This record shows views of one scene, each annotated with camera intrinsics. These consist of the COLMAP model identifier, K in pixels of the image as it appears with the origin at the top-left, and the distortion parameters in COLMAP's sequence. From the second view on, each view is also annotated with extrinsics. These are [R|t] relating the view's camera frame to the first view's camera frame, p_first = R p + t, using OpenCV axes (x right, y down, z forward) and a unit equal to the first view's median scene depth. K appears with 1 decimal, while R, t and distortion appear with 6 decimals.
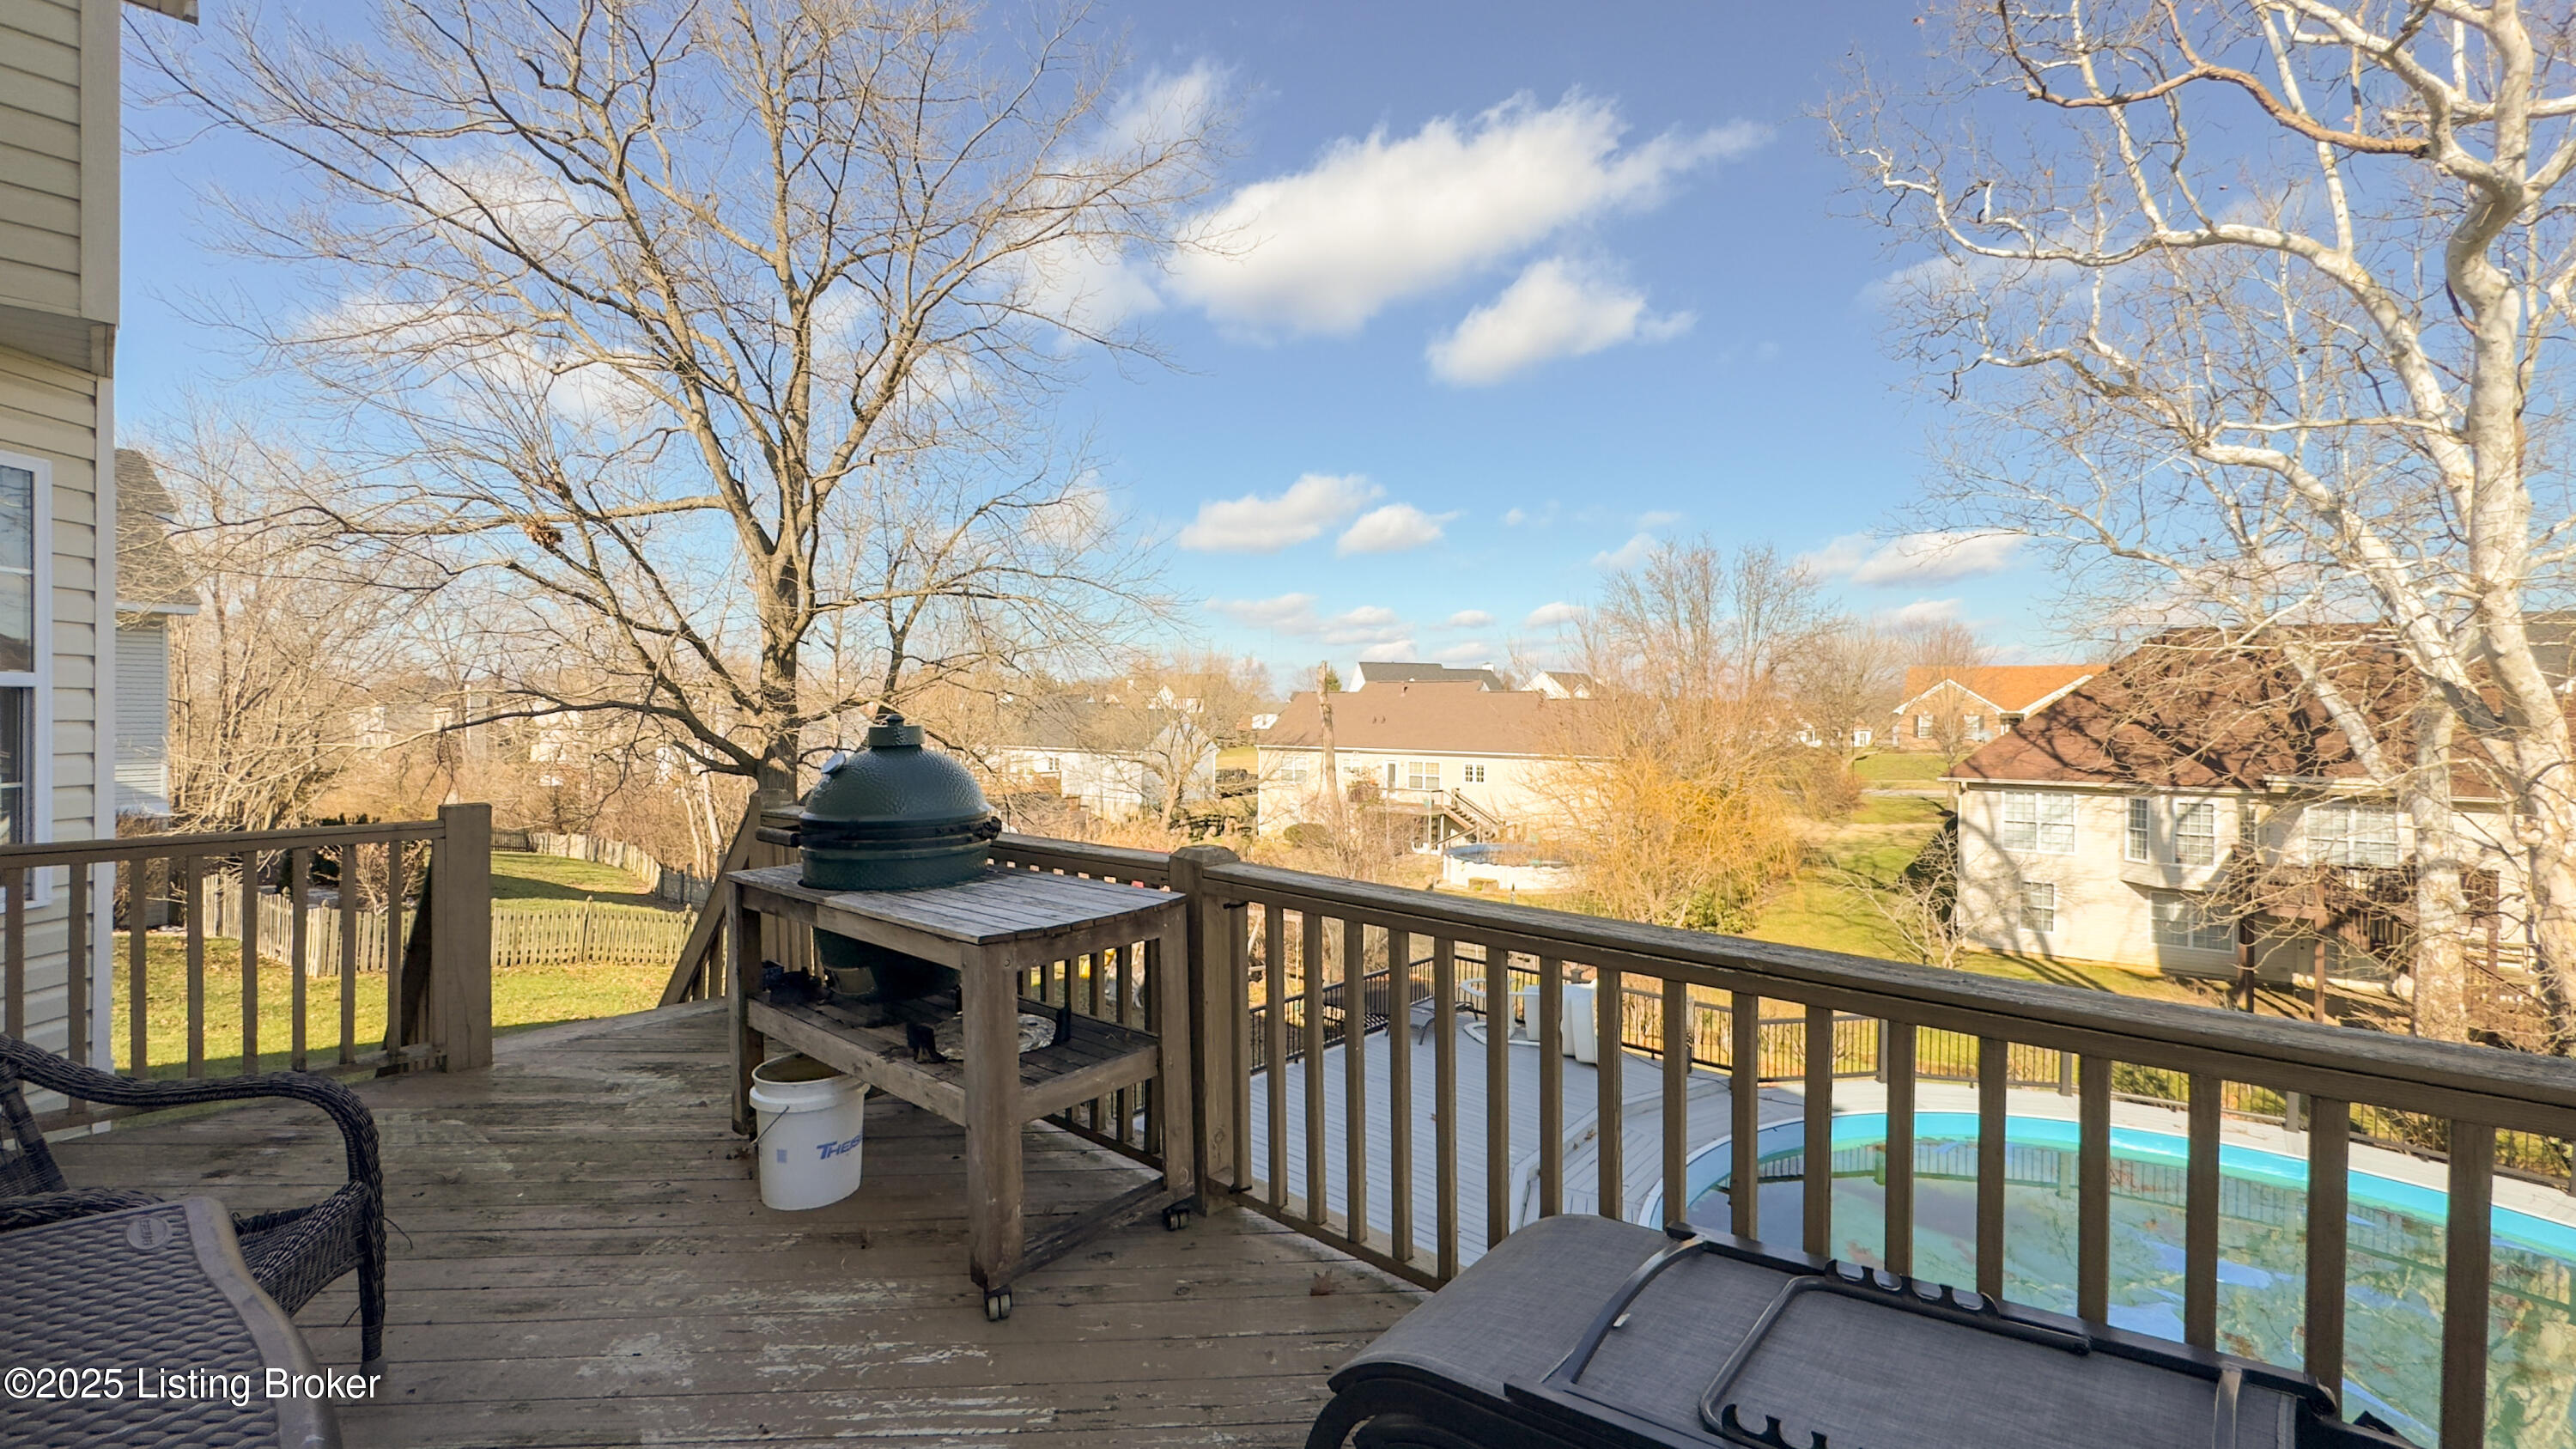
lens RADIAL K [[1087.0, 0, 1322.4], [0, 1087.0, 703.7], [0, 0, 1]] dist [-0.001102, 0.000118]
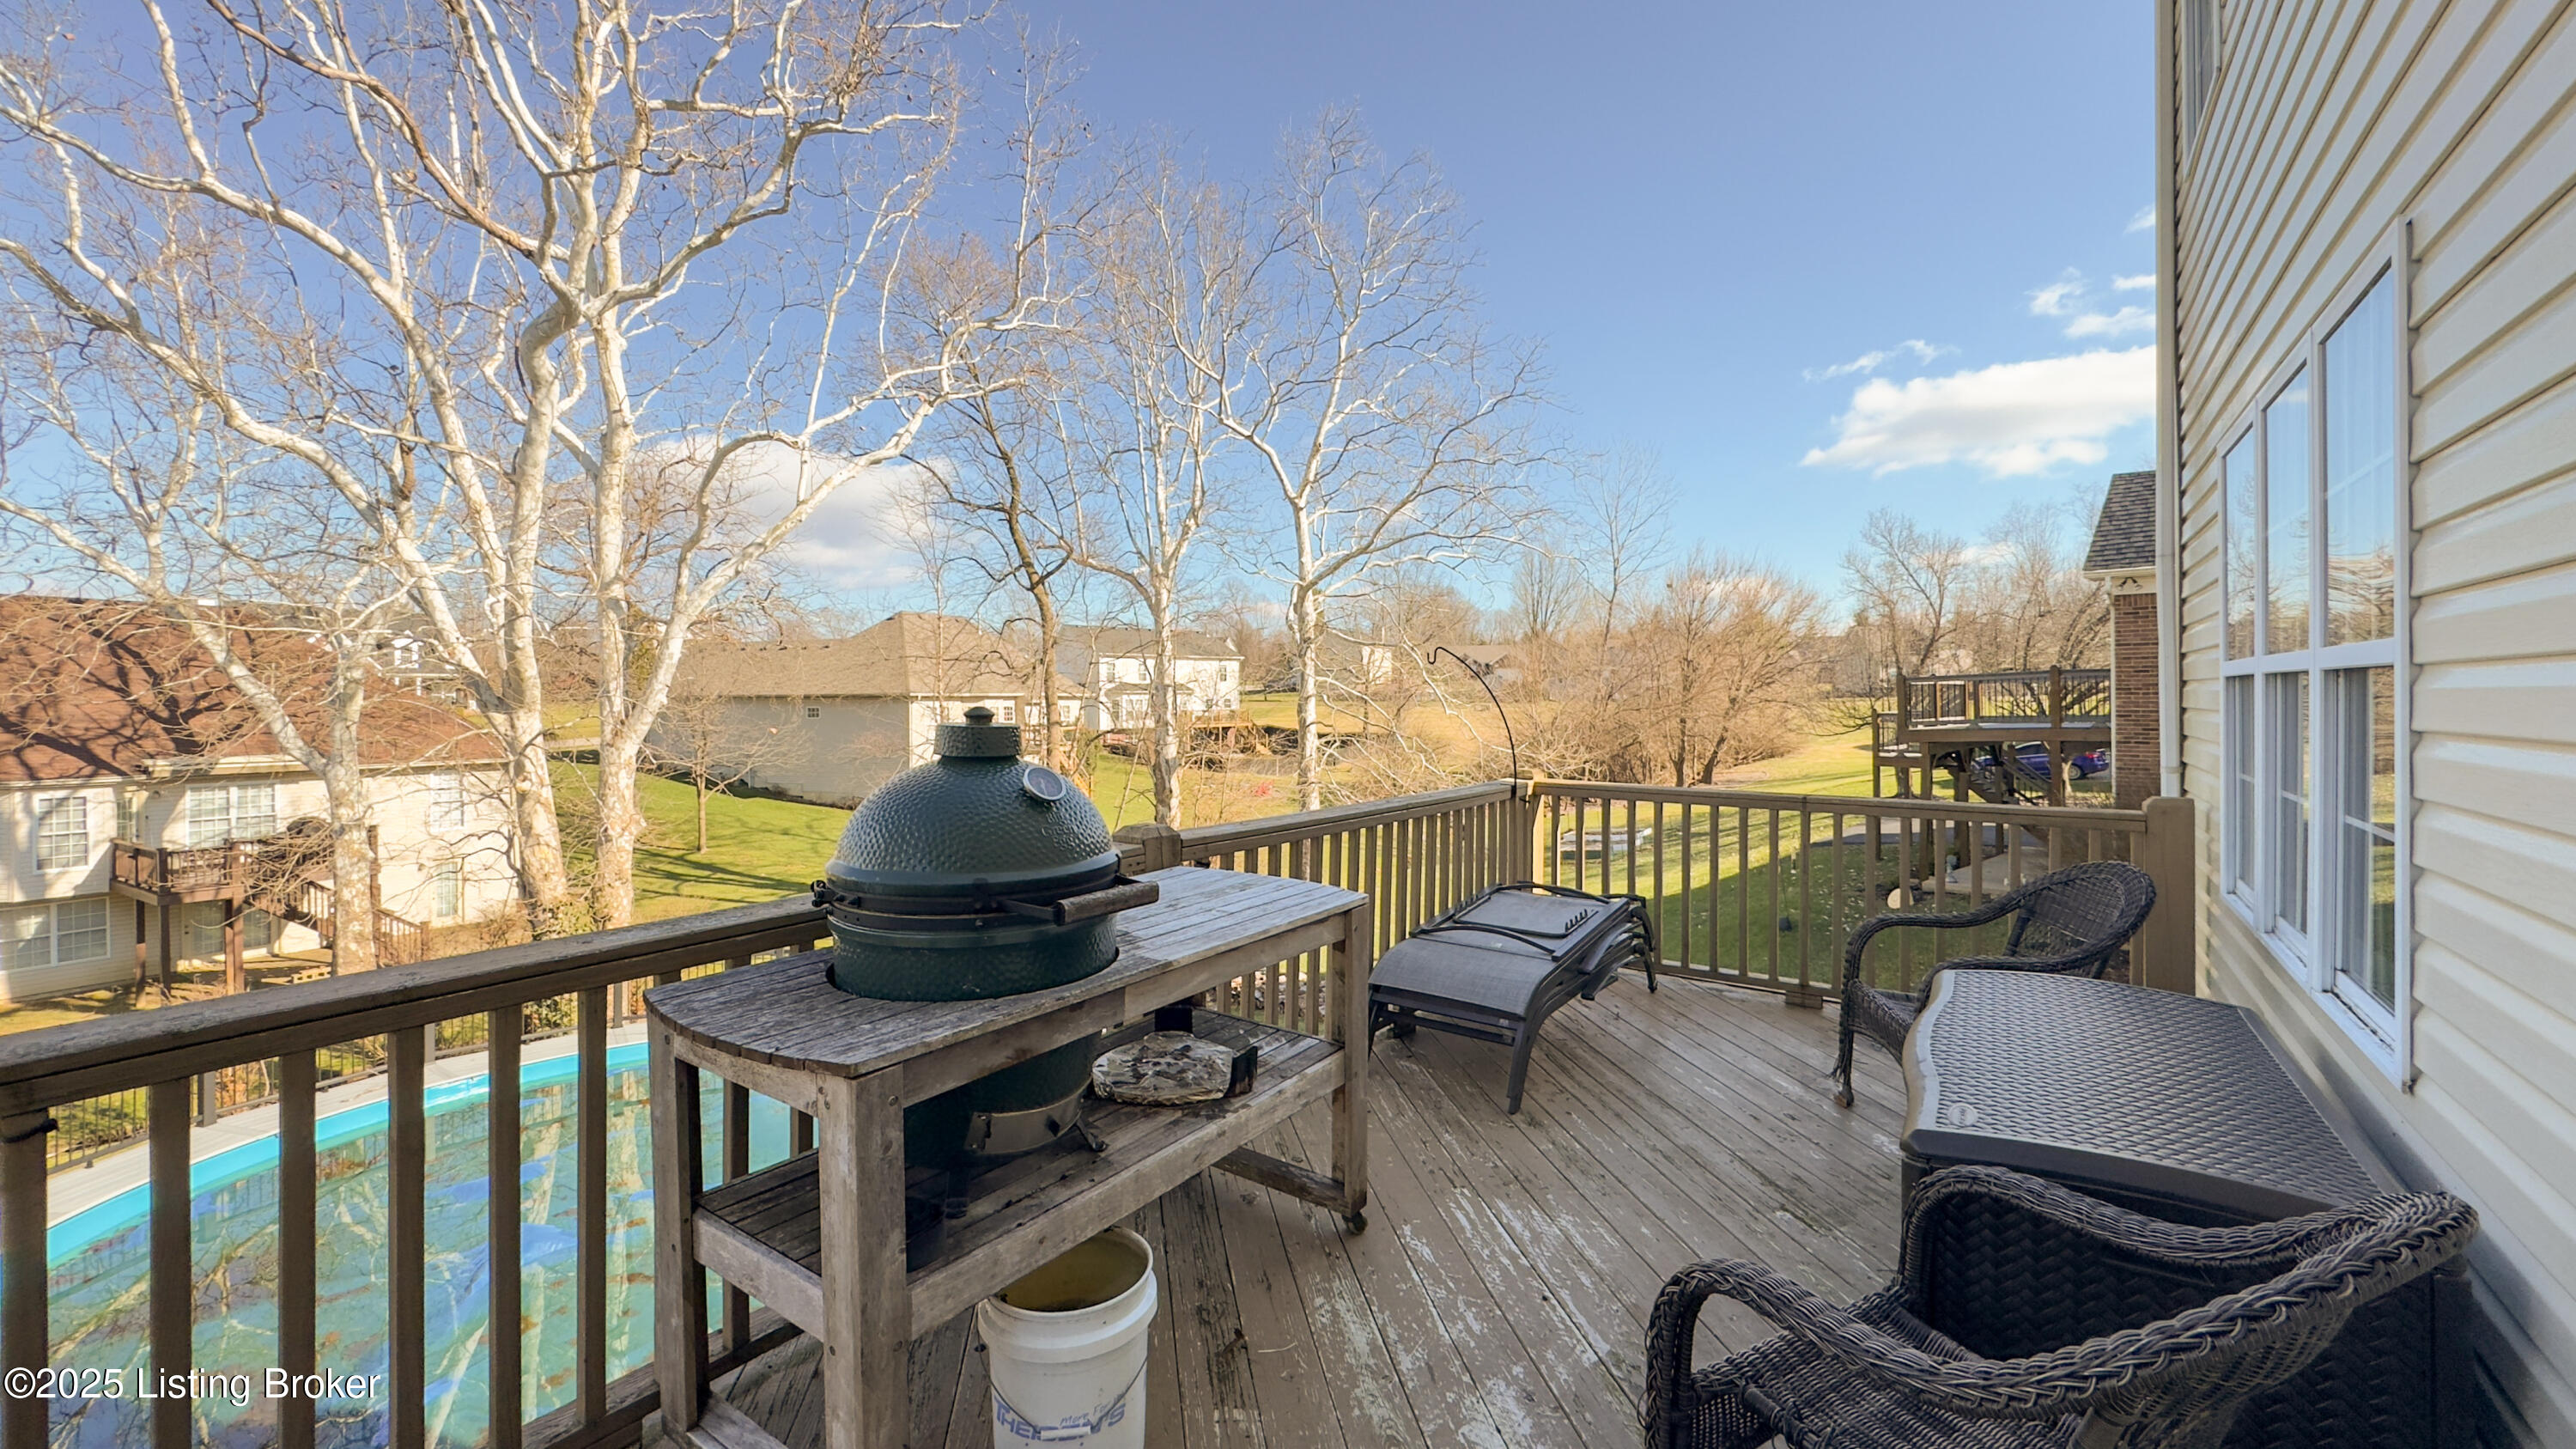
lens RADIAL K [[1034.8, 0, 1270.9], [0, 1034.8, 686.3], [0, 0, 1]] dist [-0.000634, 0.000311]
pose [[-0.099147, 0.000517, 0.995073, -0.180885], [-0.002571, 0.999996, -0.000776, -0.000509], [-0.995070, -0.002635, -0.099145, 0.158199]]
